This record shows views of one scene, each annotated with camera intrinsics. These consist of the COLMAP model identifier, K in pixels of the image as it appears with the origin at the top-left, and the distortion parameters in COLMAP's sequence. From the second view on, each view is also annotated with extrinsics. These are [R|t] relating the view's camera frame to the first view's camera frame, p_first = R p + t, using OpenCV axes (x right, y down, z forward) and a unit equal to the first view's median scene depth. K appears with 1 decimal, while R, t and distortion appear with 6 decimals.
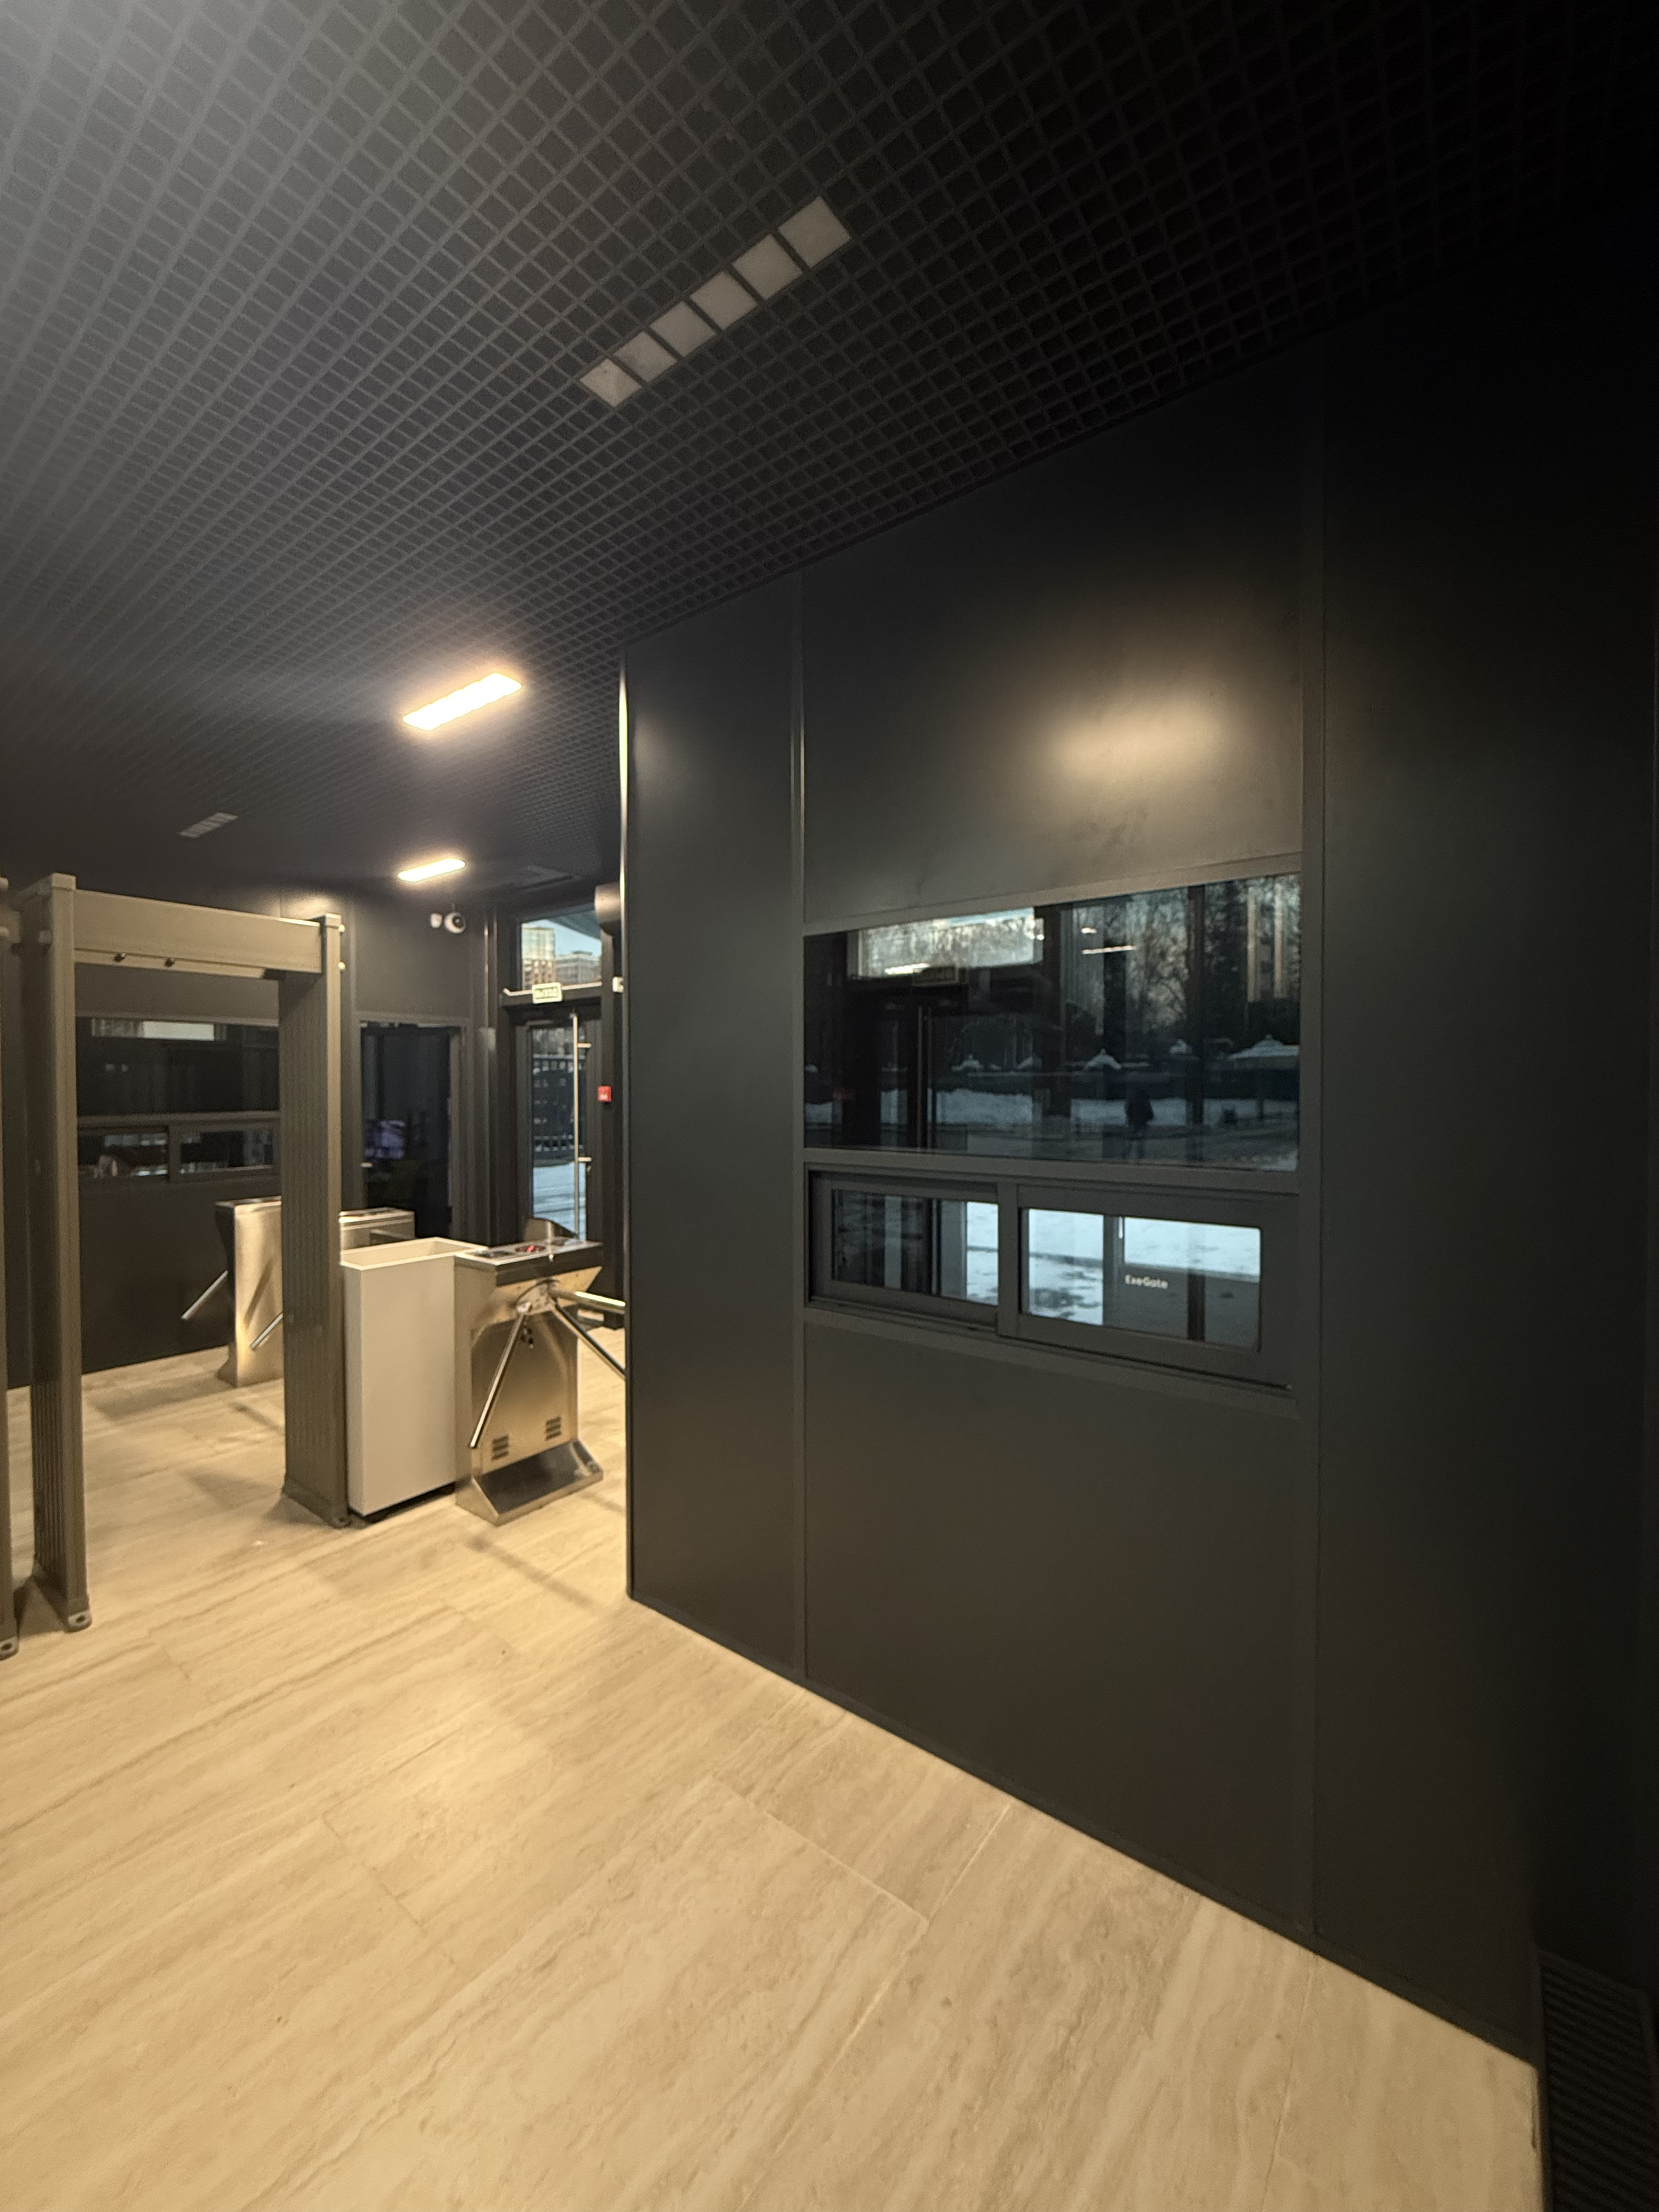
lens RADIAL K [[884.1, 0, 833.4], [0, 884.1, 1099.5], [0, 0, 1]] dist [-0.000238, 0.000367]
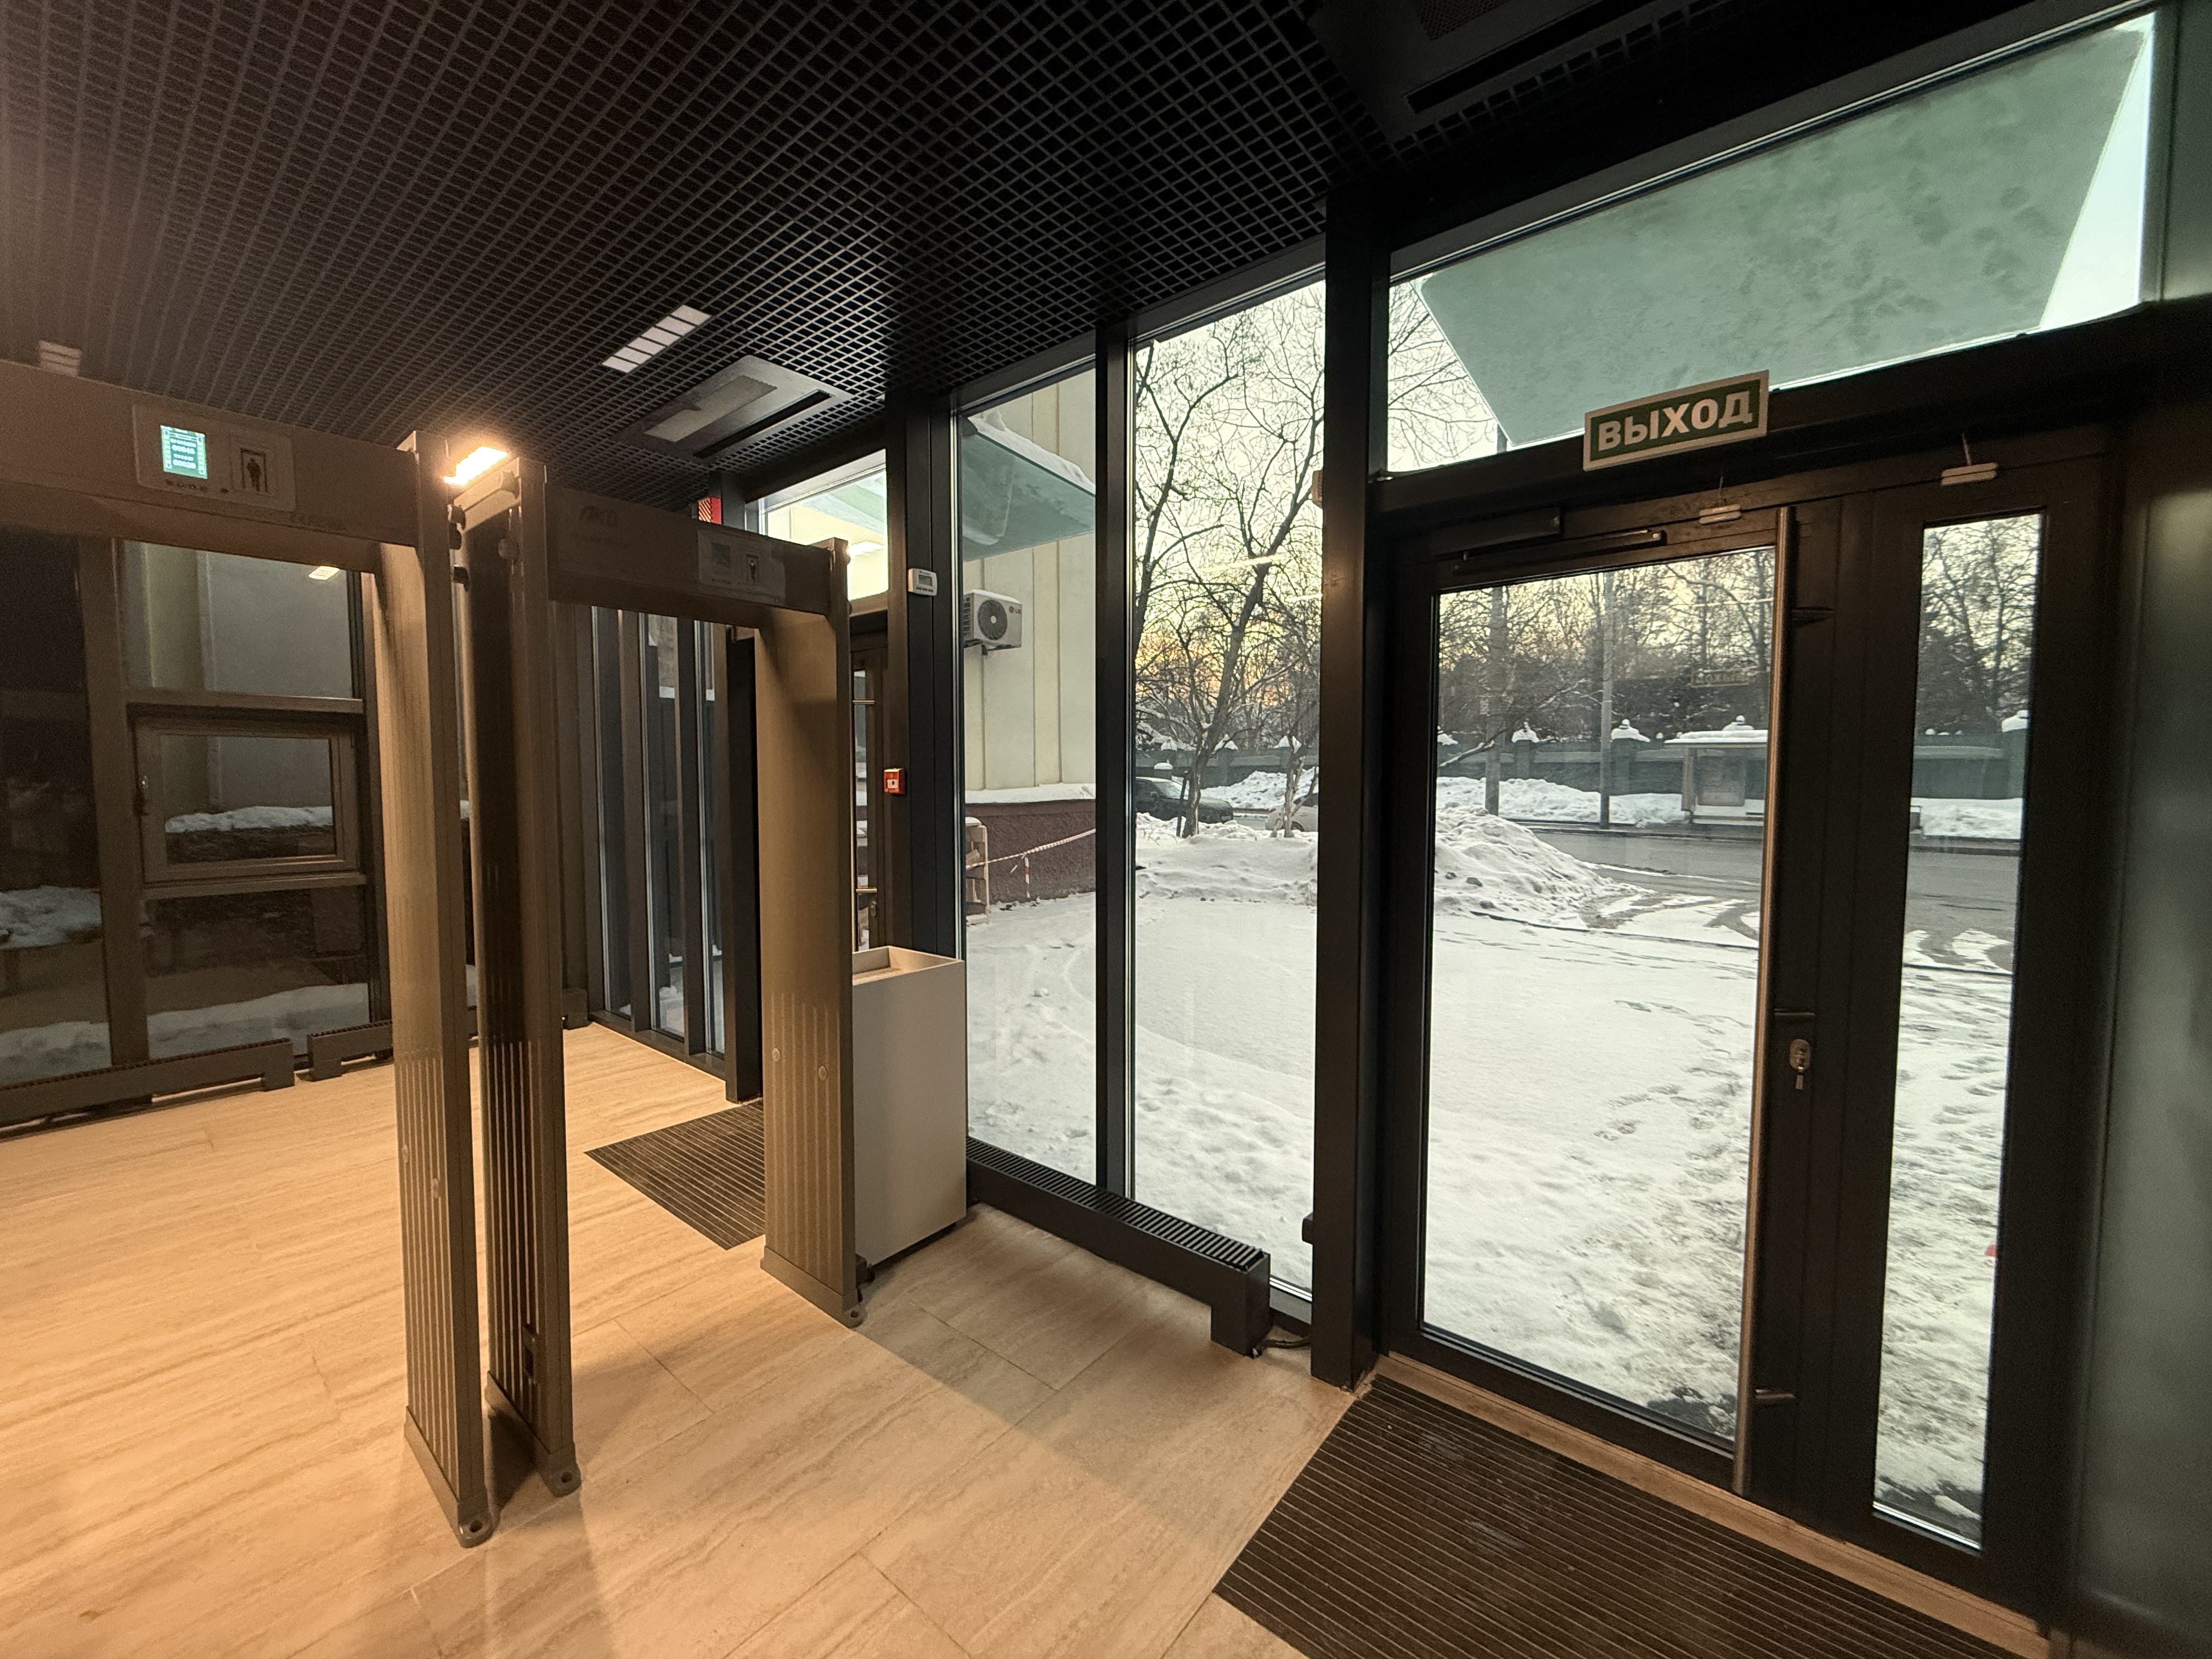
lens RADIAL K [[884.1, 0, 1106.0], [0, 884.1, 829.5], [0, 0, 1]] dist [-0.000238, 0.000367]
pose [[-0.998907, 0.000512, 0.046749, -1.361344], [0.003855, 0.997437, 0.071442, -0.006070], [-0.046593, 0.071544, -0.996349, 1.557953]]
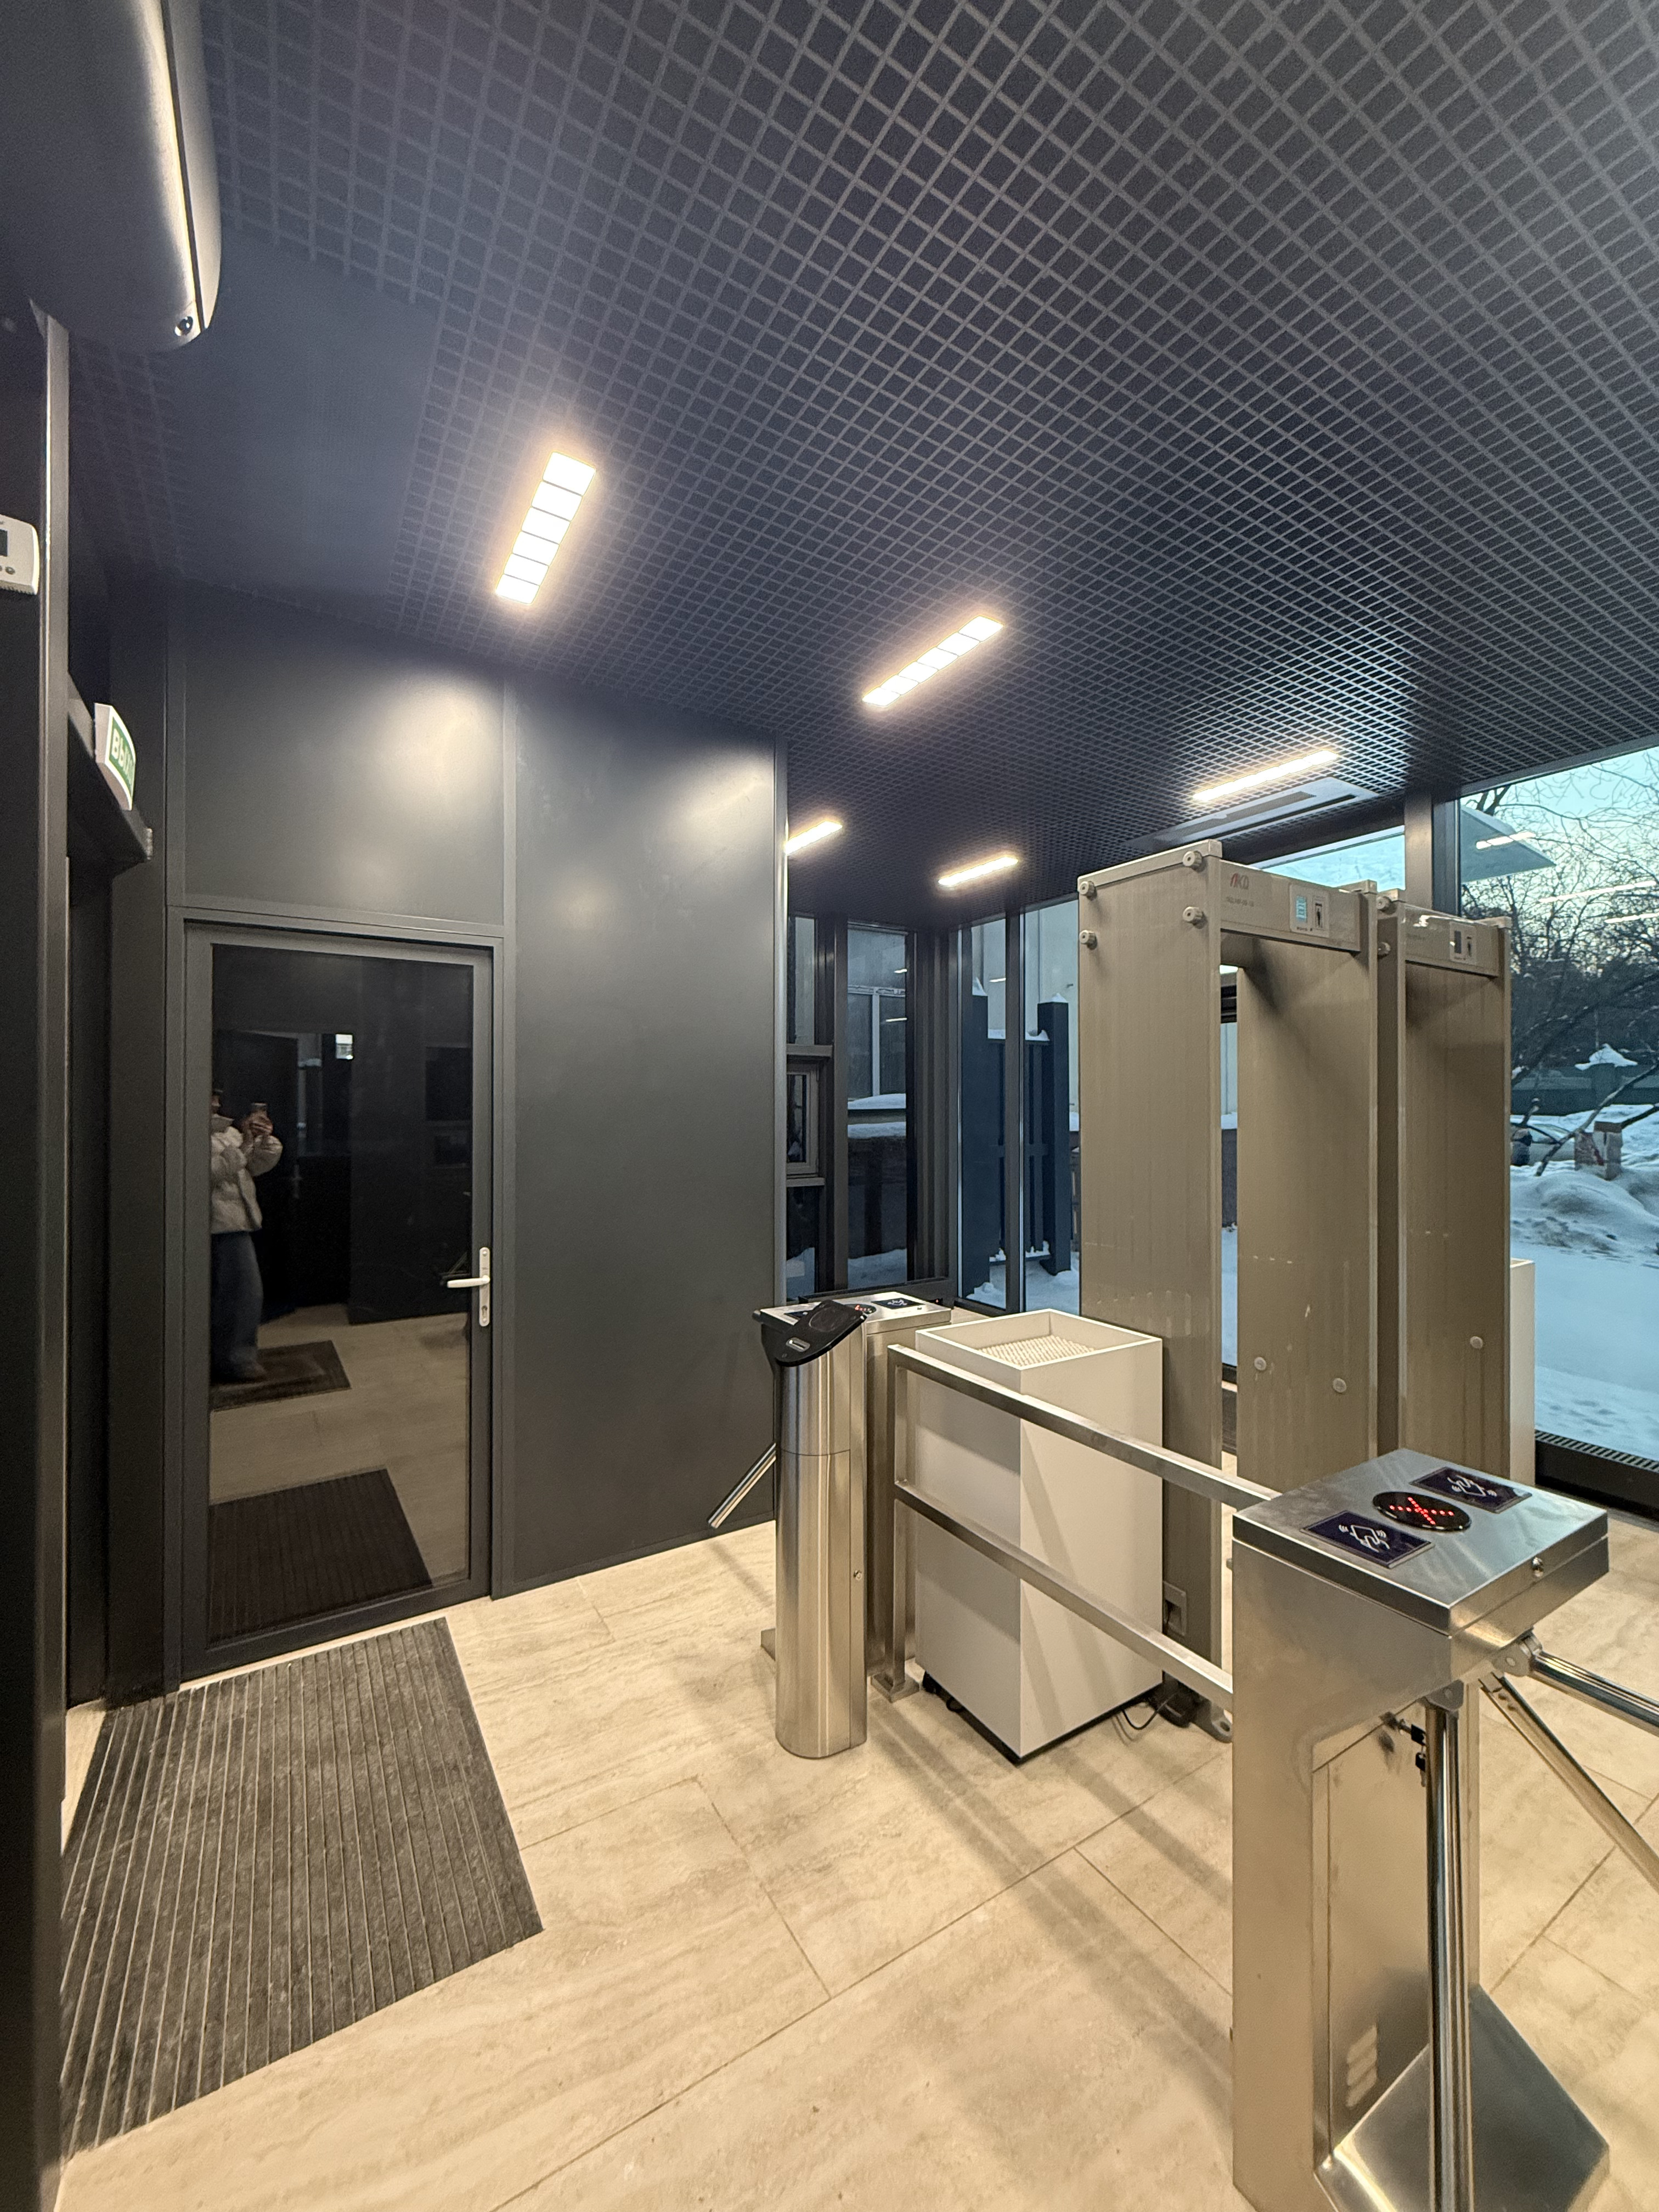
lens RADIAL K [[878.2, 0, 830.2], [0, 878.2, 1099.1], [0, 0, 1]] dist [0.000830, 0.000094]
pose [[-0.932016, 0.005752, 0.362371, -0.697178], [0.007930, 0.999958, 0.004523, -0.014253], [-0.362330, 0.007089, -0.932023, 2.000236]]
